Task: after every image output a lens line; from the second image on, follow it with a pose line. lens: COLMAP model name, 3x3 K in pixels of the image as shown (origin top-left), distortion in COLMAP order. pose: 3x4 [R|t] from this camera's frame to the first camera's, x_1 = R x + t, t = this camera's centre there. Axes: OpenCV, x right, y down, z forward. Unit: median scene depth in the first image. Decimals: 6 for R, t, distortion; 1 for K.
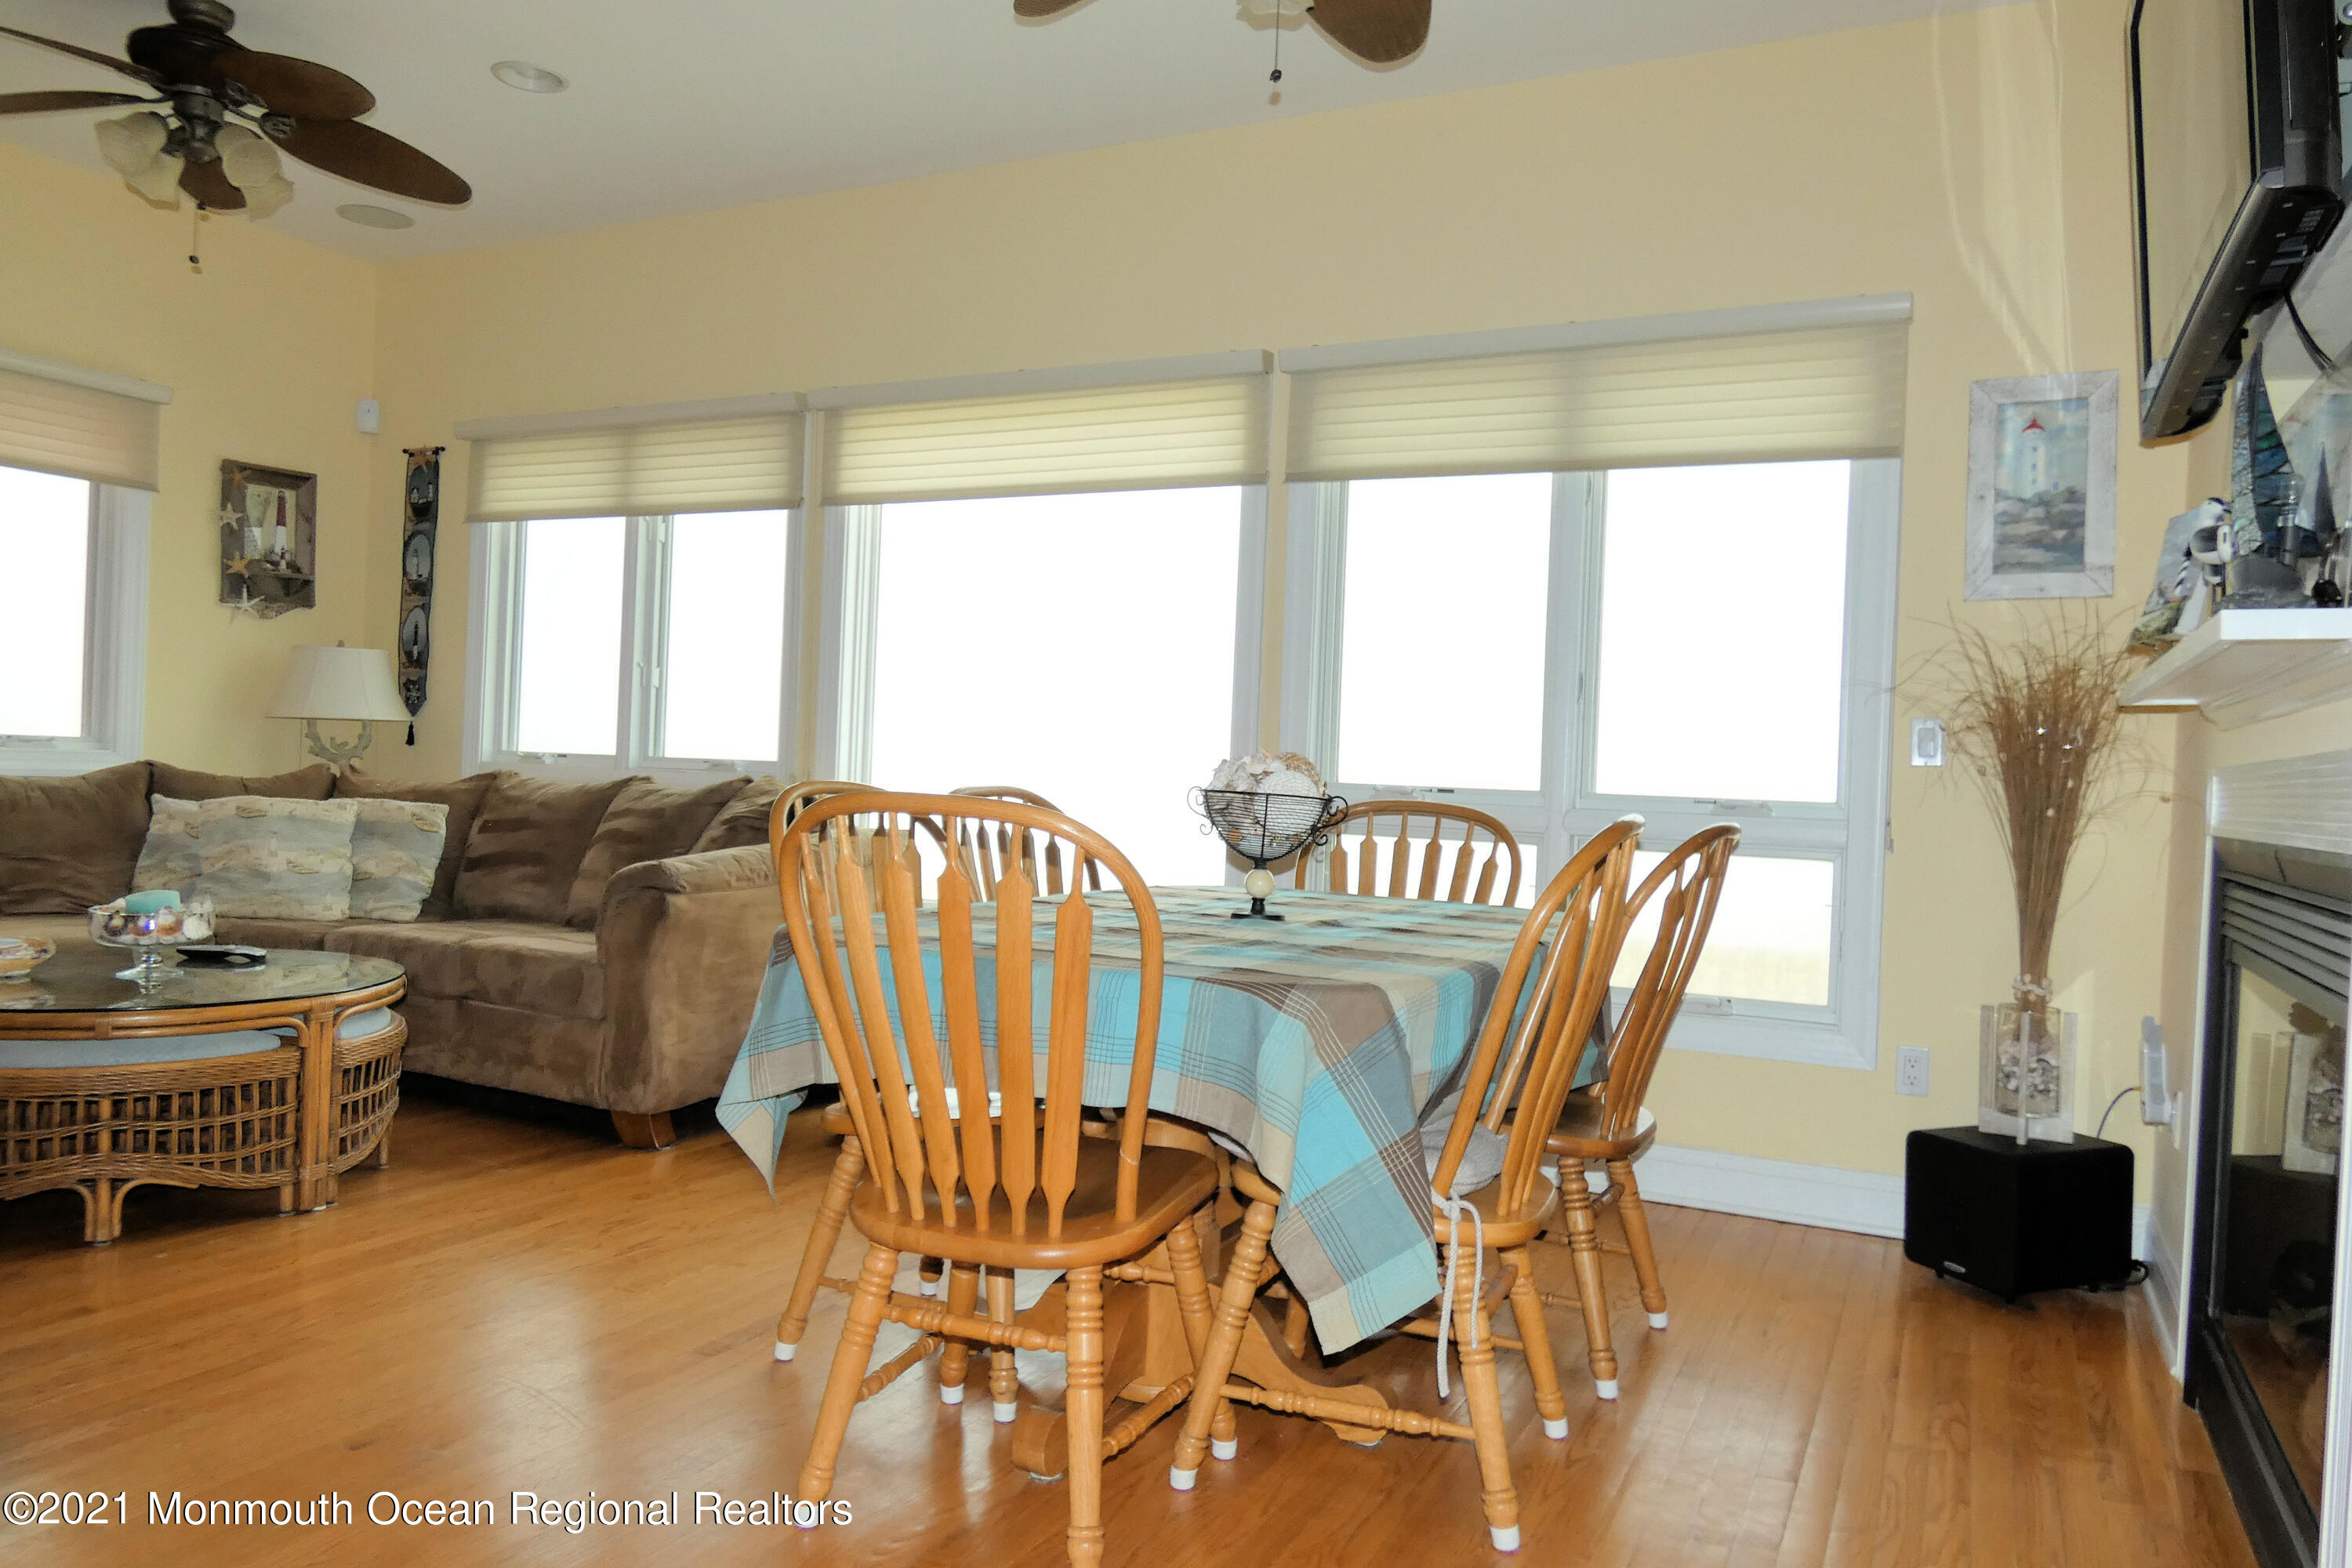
lens RADIAL K [[1606.6, 0, 1176.0], [0, 1606.6, 784.0], [0, 0, 1]] dist [0.003587, -0.009794]
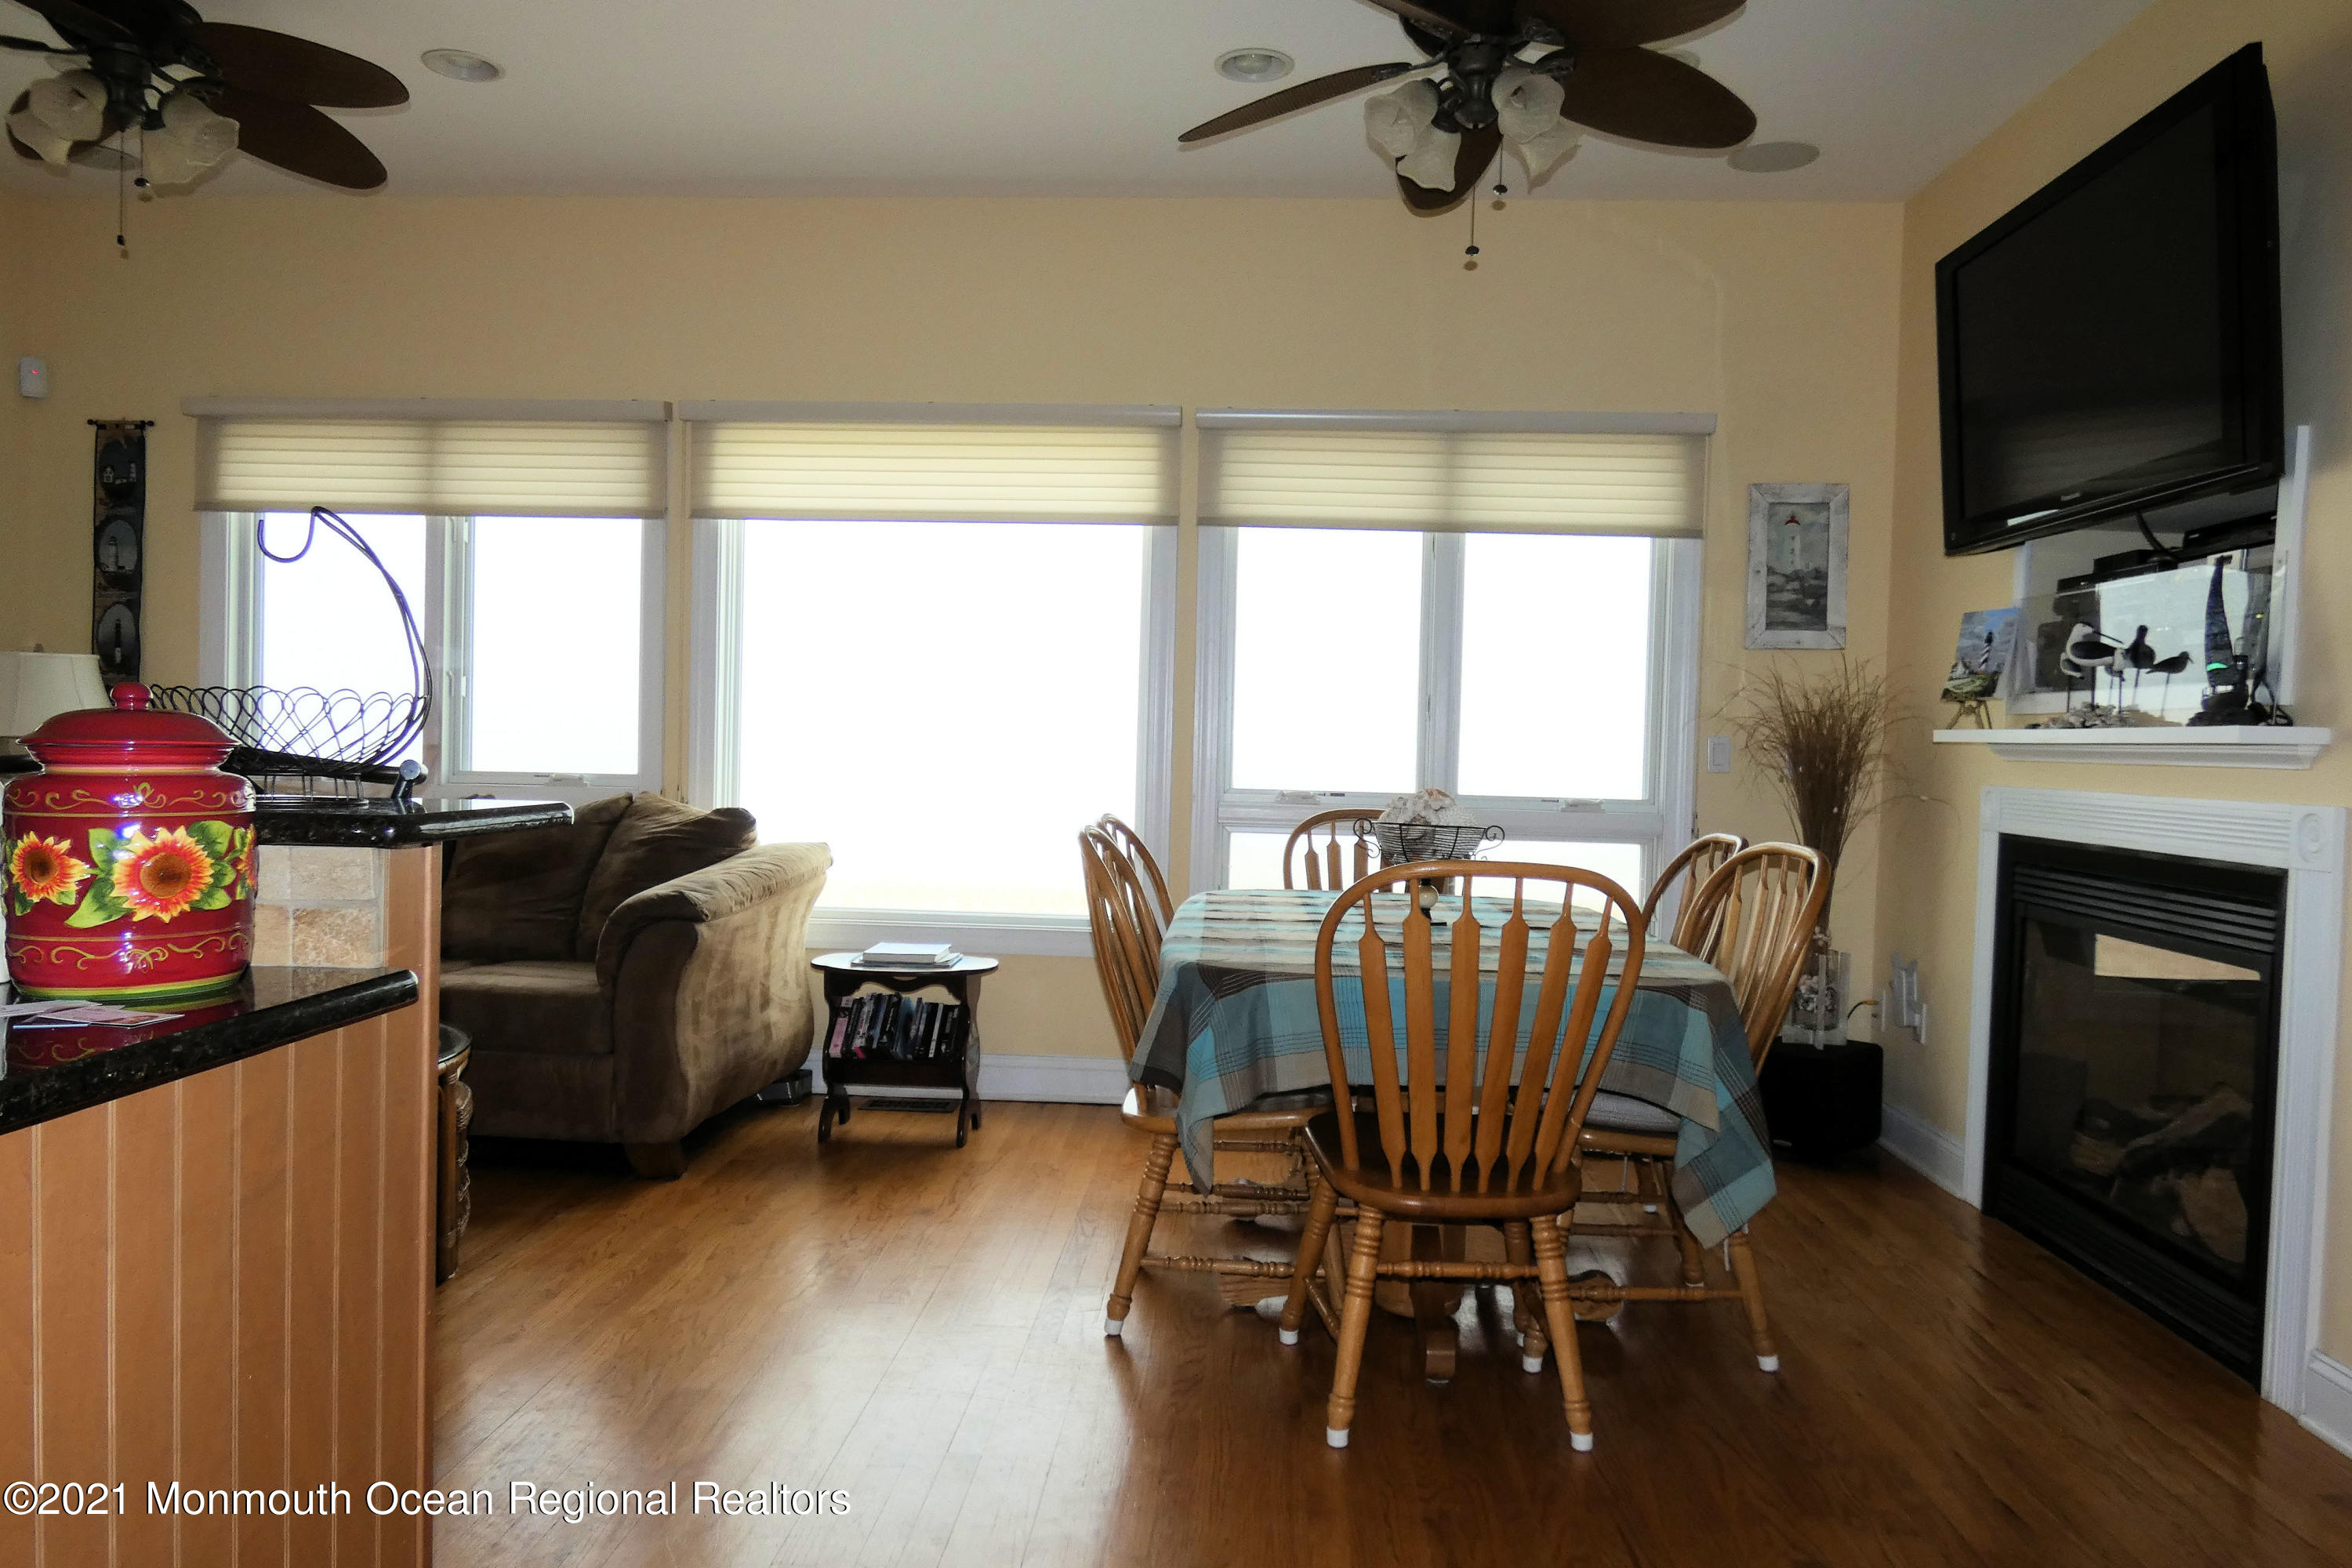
lens RADIAL K [[1560.6, 0, 1173.8], [0, 1560.6, 825.3], [0, 0, 1]] dist [-0.004291, -0.004617]
pose [[0.917241, -0.038871, 0.396432, -0.341800], [0.015886, 0.998005, 0.061101, -0.038848], [-0.398016, -0.049747, 0.916029, -0.009464]]
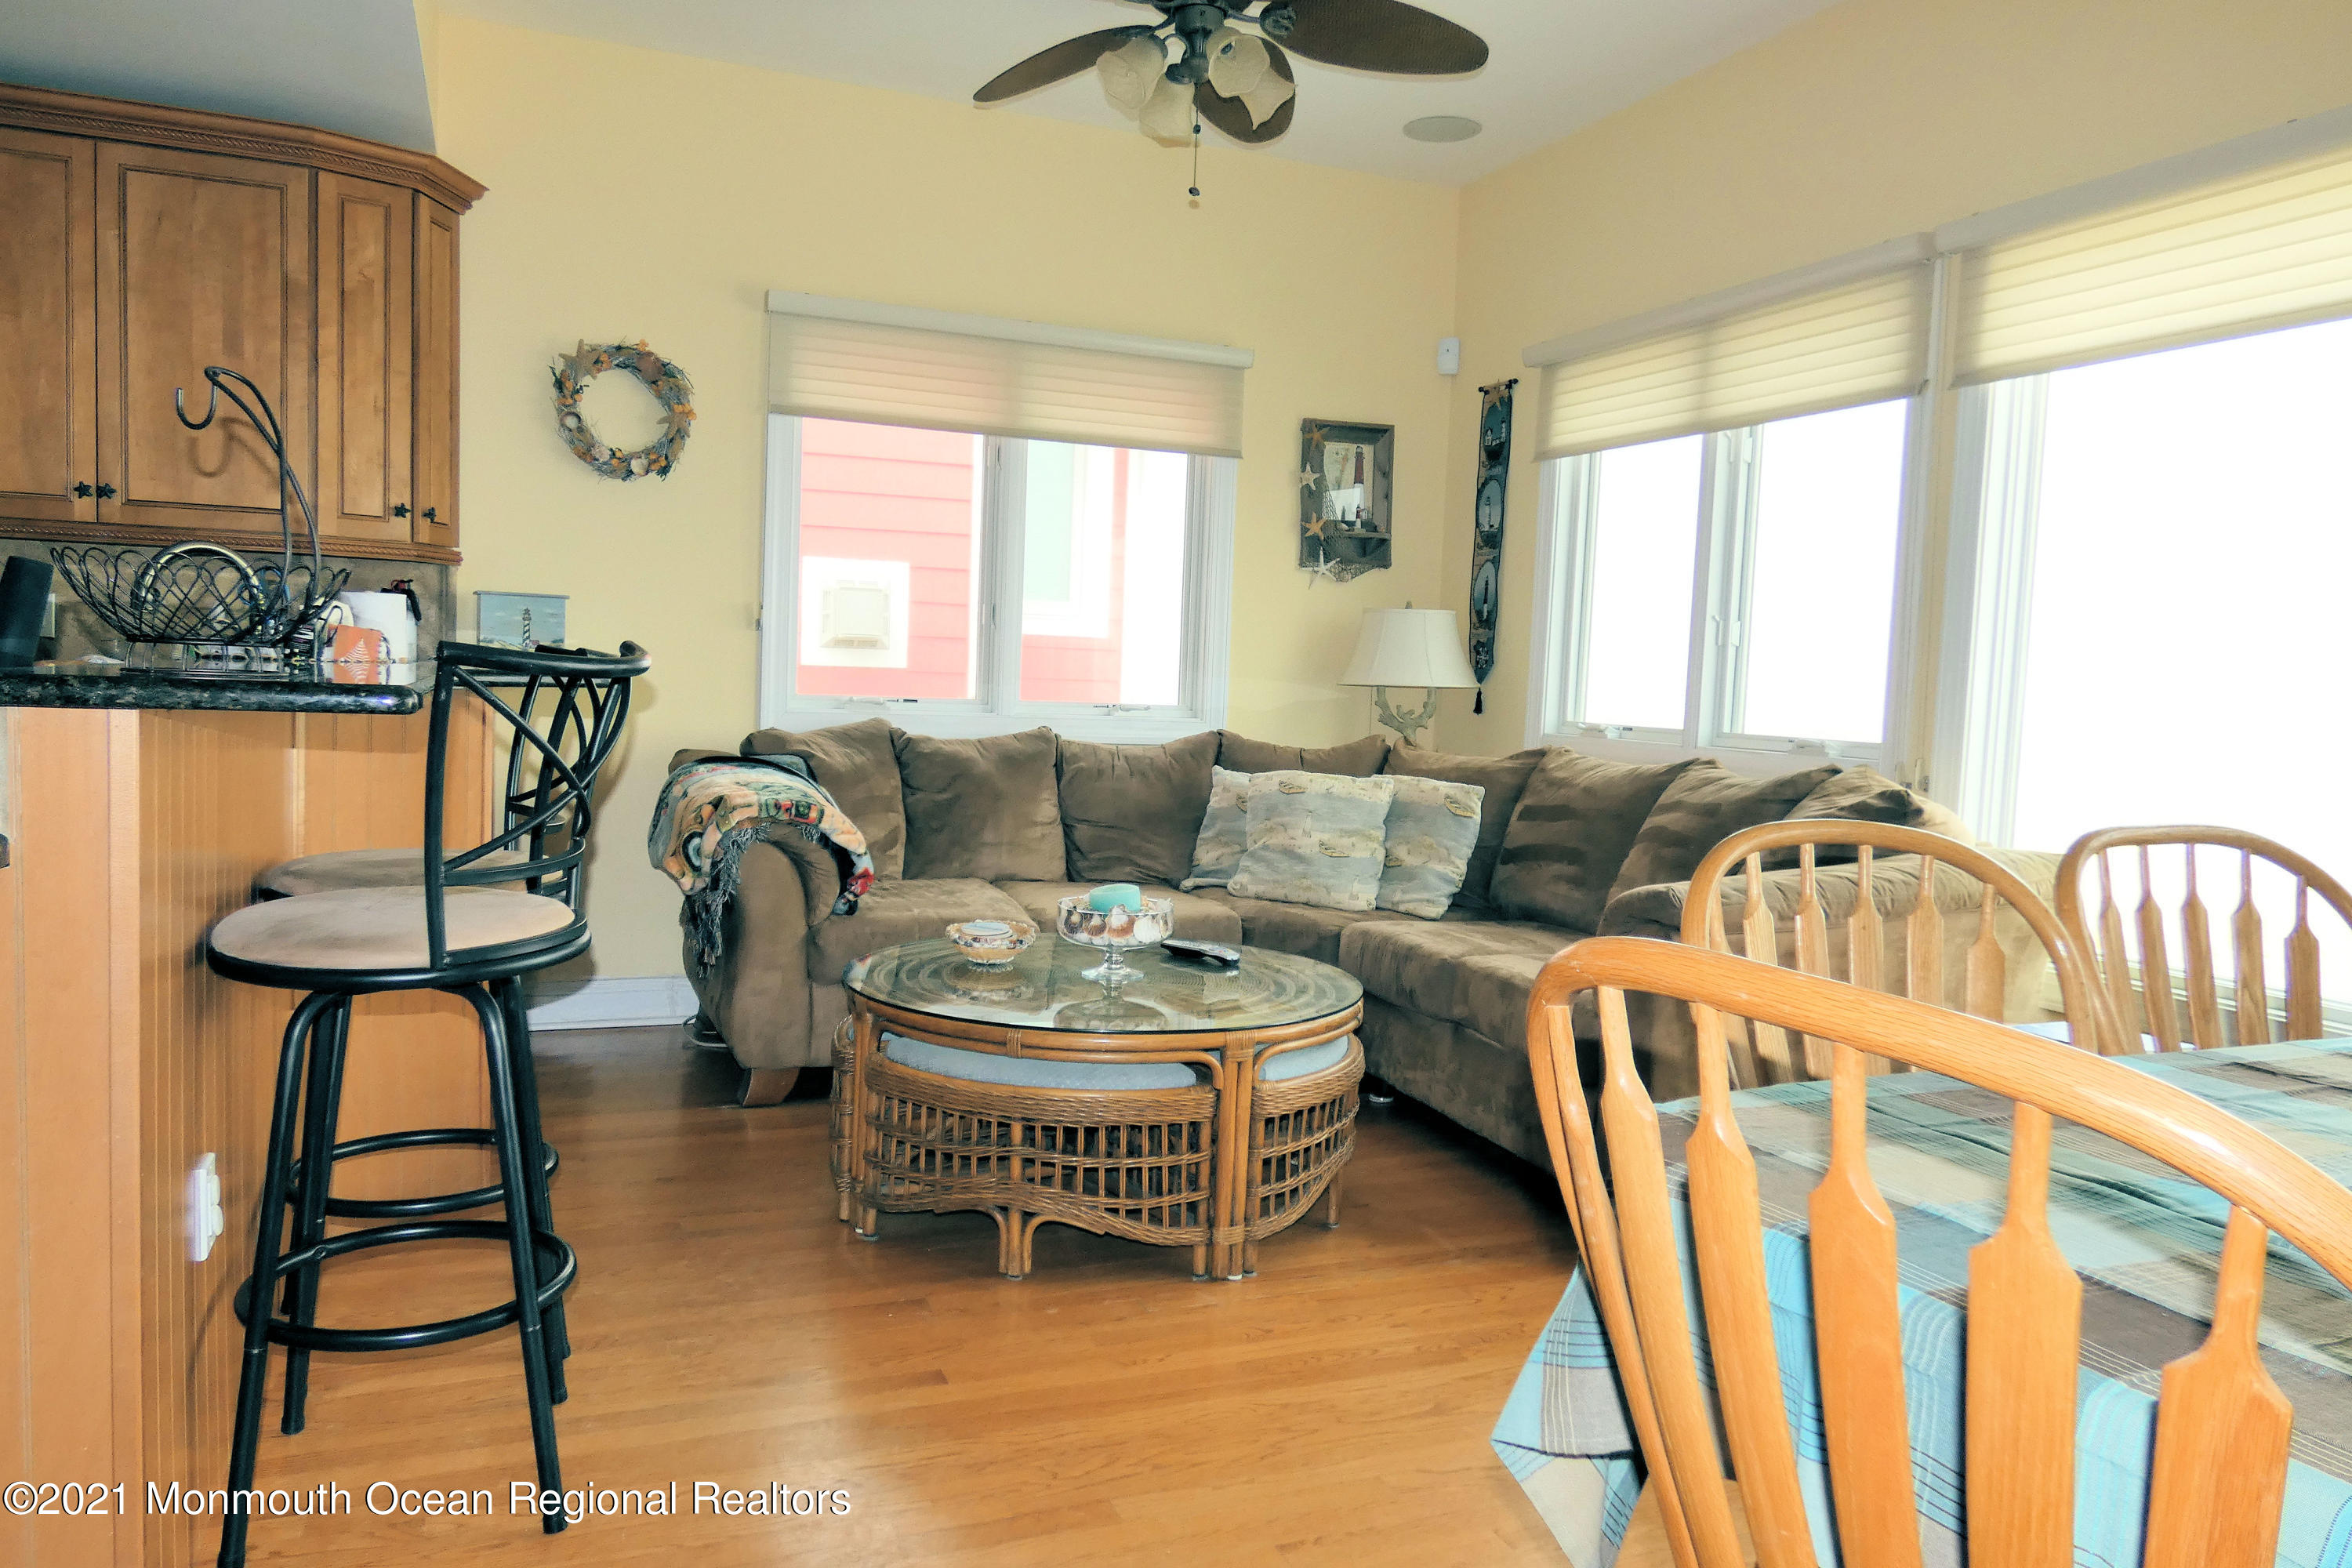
lens RADIAL K [[1606.6, 0, 1176.0], [0, 1606.6, 784.0], [0, 0, 1]] dist [0.003587, -0.009794]
pose [[0.752566, 0.038048, -0.657417, -0.004901], [-0.016376, 0.999102, 0.039077, -0.020460], [0.658313, -0.018642, 0.752513, 0.238626]]
